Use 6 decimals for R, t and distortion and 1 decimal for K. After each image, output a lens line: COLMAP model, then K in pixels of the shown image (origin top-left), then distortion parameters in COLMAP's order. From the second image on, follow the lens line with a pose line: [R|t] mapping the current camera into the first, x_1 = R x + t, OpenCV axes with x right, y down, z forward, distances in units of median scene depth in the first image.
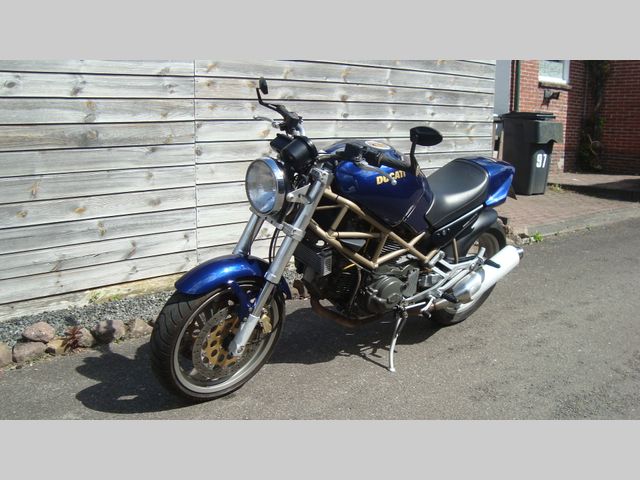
lens RADIAL K [[621.5, 0, 320.5], [0, 621.5, 253.0], [0, 0, 1]] dist [-0.109607, 0.000000]
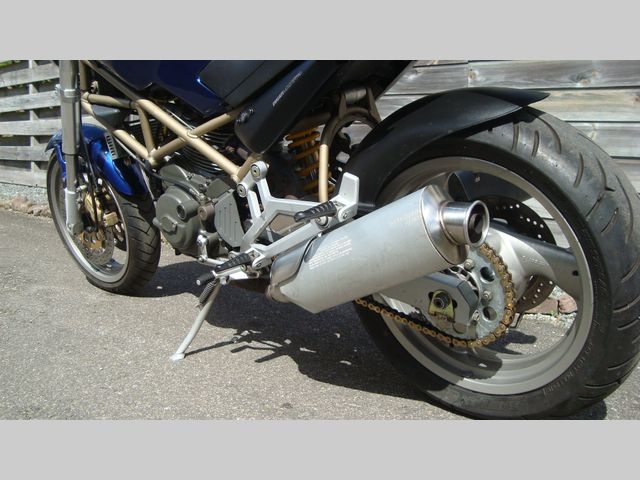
lens RADIAL K [[621.5, 0, 314.8], [0, 621.5, 228.1], [0, 0, 1]] dist [-0.109607, 0.000000]
pose [[0.137489, 0.115226, -0.983778, 0.663120], [-0.247969, 0.965587, 0.078440, -0.002096], [0.958962, 0.233162, 0.161330, 0.986020]]
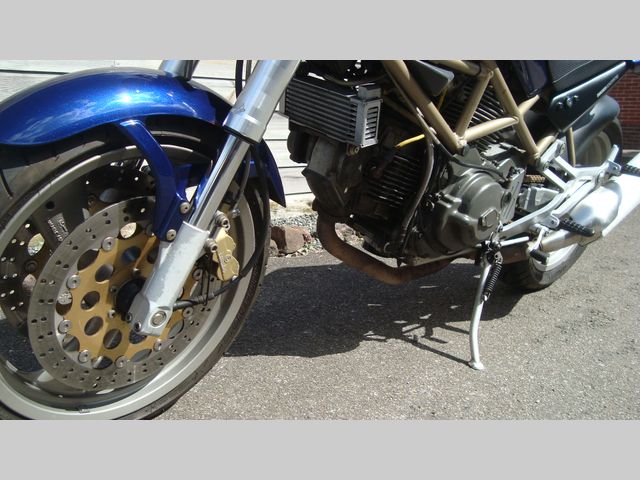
lens RADIAL K [[621.5, 0, 319.0], [0, 621.5, 241.6], [0, 0, 1]] dist [-0.109607, 0.000000]
pose [[0.997912, 0.003252, 0.064504, -0.045086], [-0.002104, 0.999838, -0.017850, 0.095088], [-0.064552, 0.017677, 0.997758, 0.498564]]
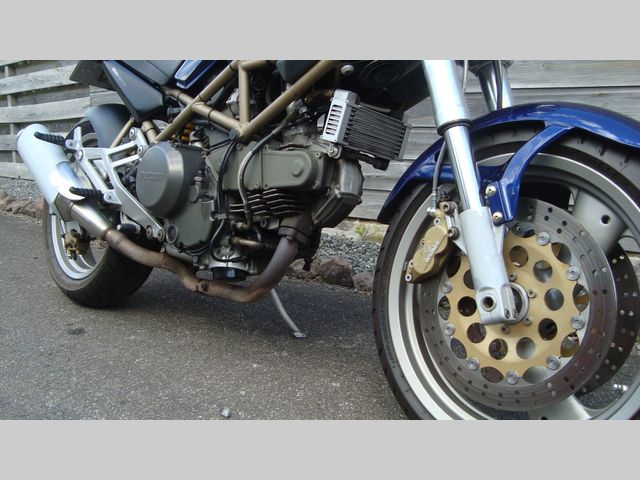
lens RADIAL K [[621.5, 0, 309.6], [0, 621.5, 235.4], [0, 0, 1]] dist [-0.109607, 0.000000]
pose [[0.123996, 0.170022, -0.977608, 0.488453], [-0.207689, 0.967836, 0.141980, -0.026901], [0.970304, 0.185433, 0.155320, 0.999795]]
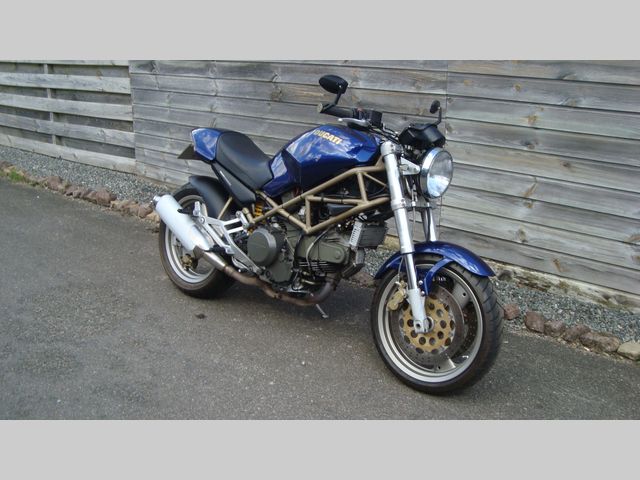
lens RADIAL K [[621.5, 0, 324.3], [0, 621.5, 233.5], [0, 0, 1]] dist [-0.109607, 0.000000]
pose [[0.207173, 0.298624, -0.931613, 0.924248], [-0.225615, 0.941188, 0.251521, -0.272945], [0.951933, 0.158078, 0.262363, 0.778217]]
